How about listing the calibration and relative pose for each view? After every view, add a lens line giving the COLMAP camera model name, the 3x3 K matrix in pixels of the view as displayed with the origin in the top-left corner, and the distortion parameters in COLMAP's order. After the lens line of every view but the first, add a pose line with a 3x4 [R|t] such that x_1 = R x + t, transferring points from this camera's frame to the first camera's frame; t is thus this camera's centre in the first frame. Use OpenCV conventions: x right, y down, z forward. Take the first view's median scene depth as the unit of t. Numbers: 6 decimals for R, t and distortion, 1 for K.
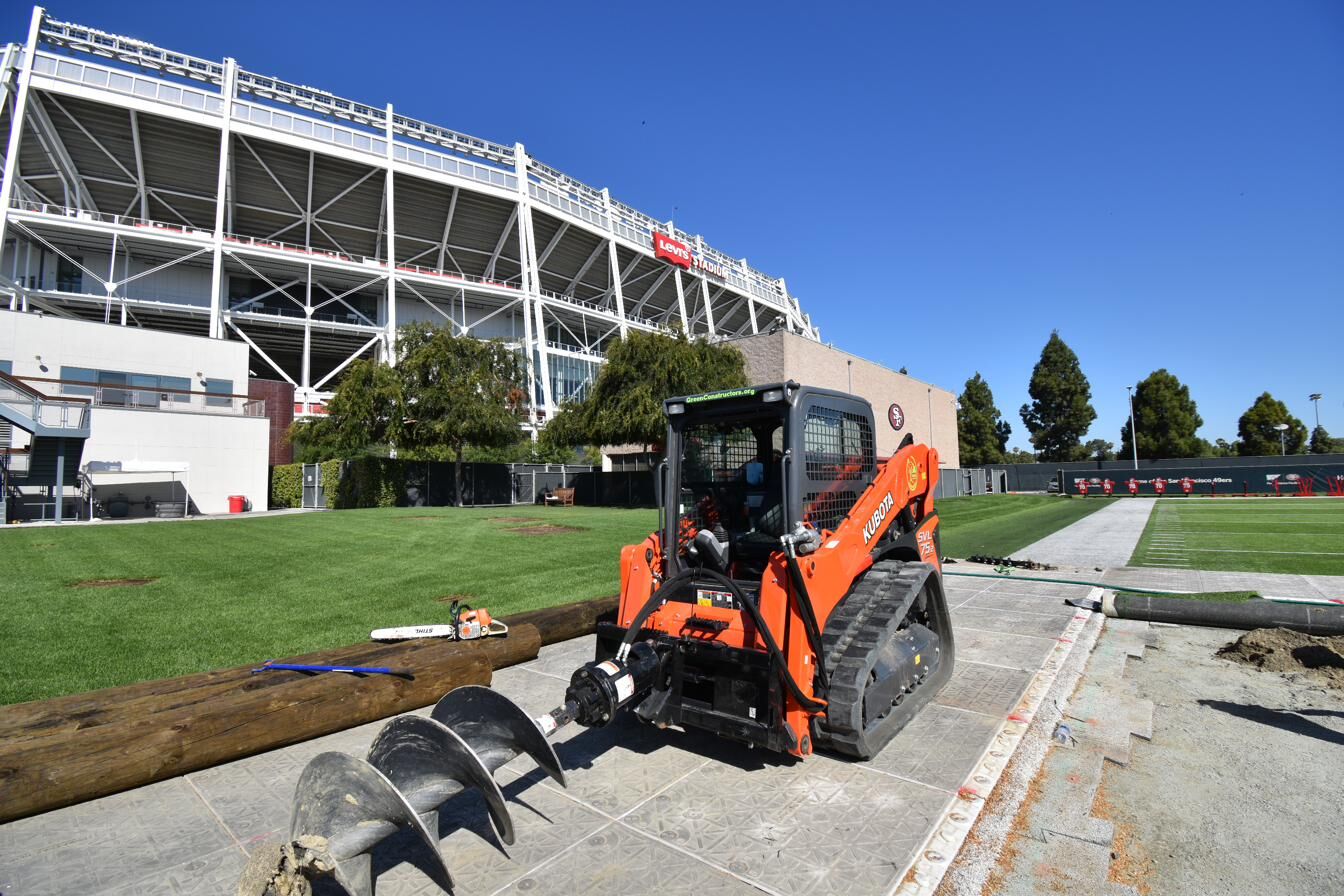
lens RADIAL K [[593.5, 0, 665.5], [0, 593.5, 454.5], [0, 0, 1]] dist [-0.009928, -0.001135]
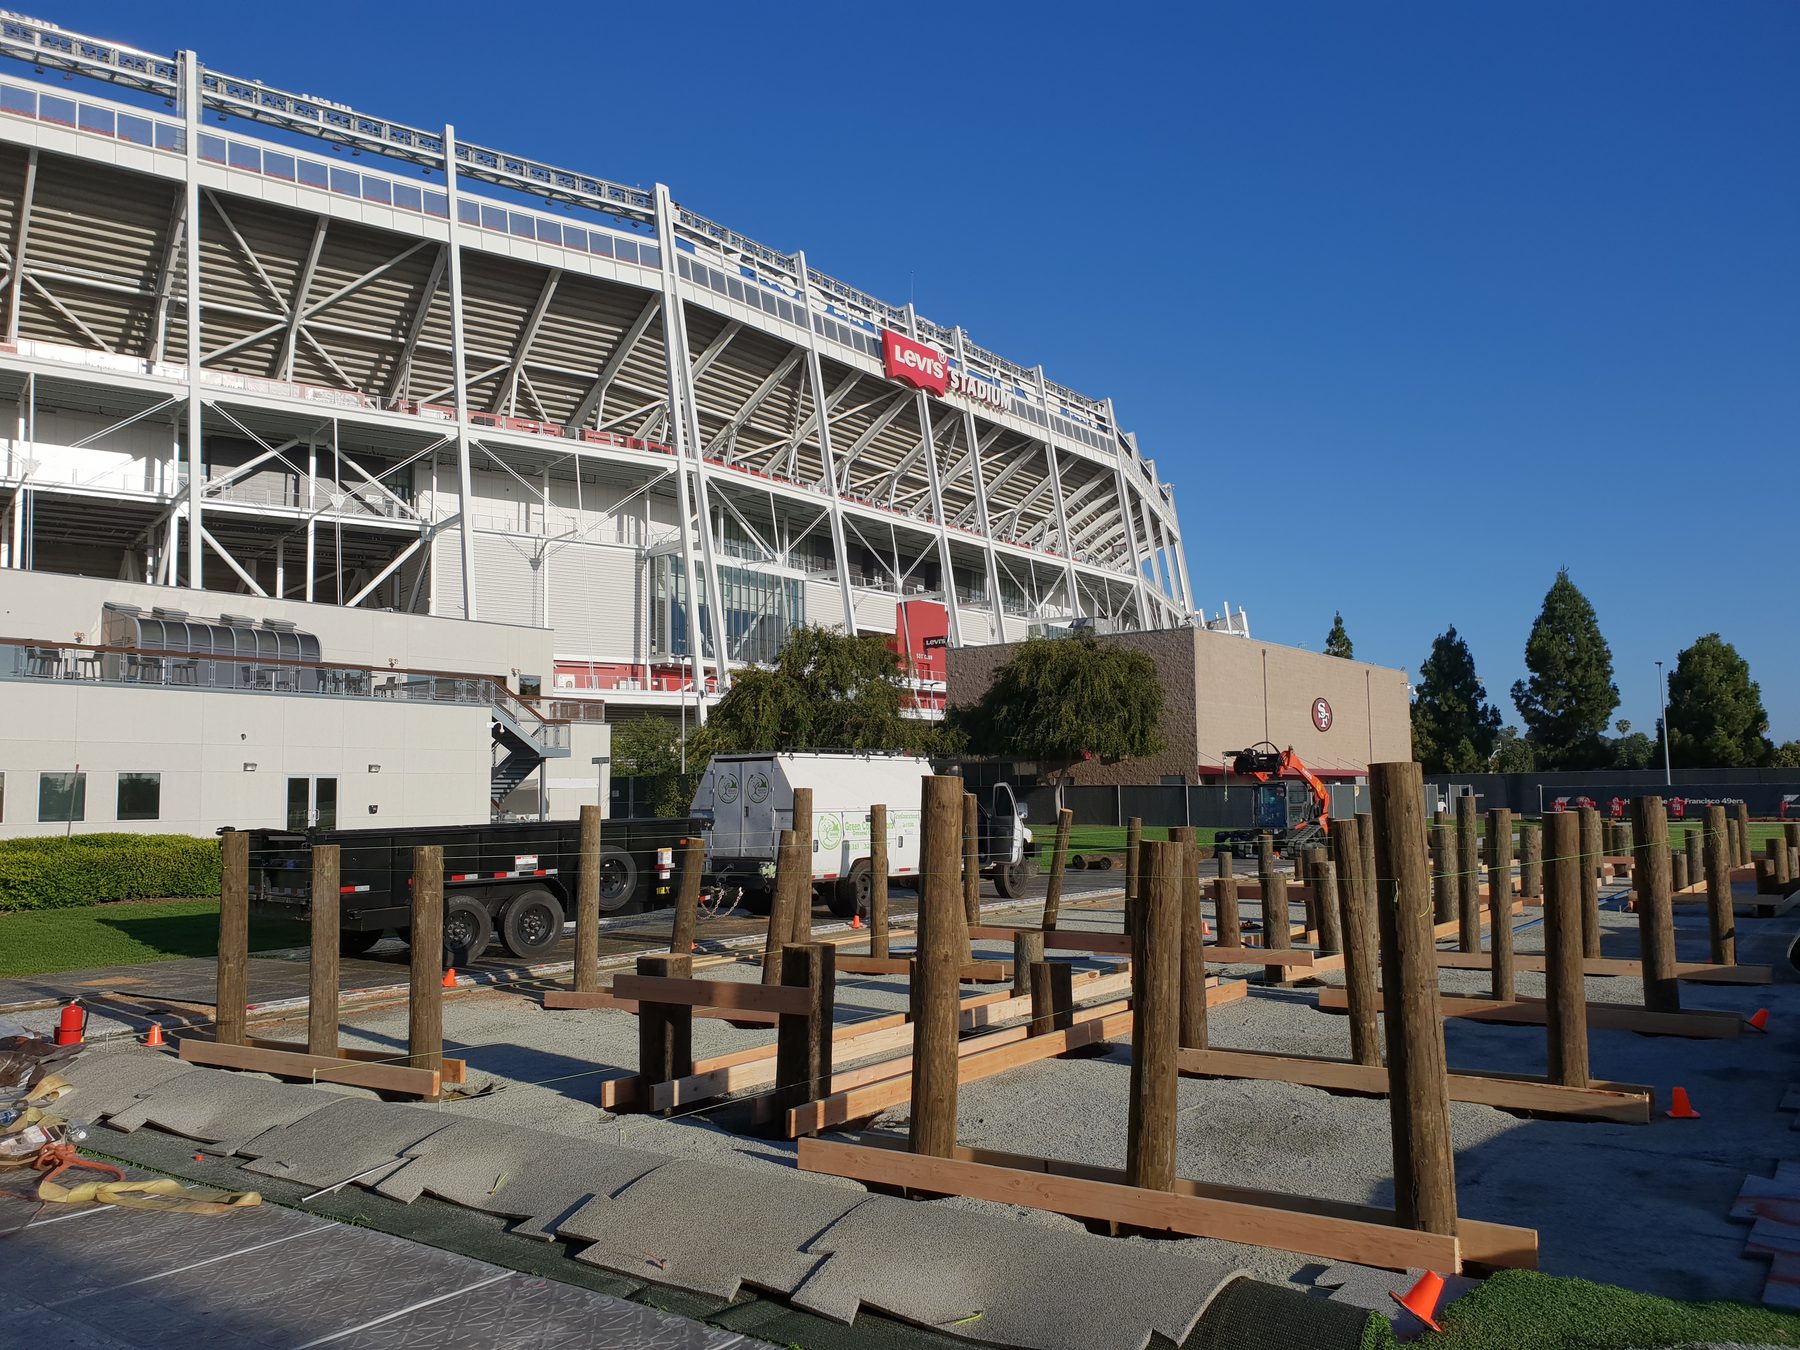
lens RADIAL K [[1402.1, 0, 900.1], [0, 1402.1, 687.3], [0, 0, 1]] dist [0.015776, -0.008084]
pose [[0.997188, 0.009428, 0.074347, -0.135731], [-0.007140, 0.999494, -0.030989, -0.018809], [-0.074602, 0.030371, 0.996751, -0.361012]]
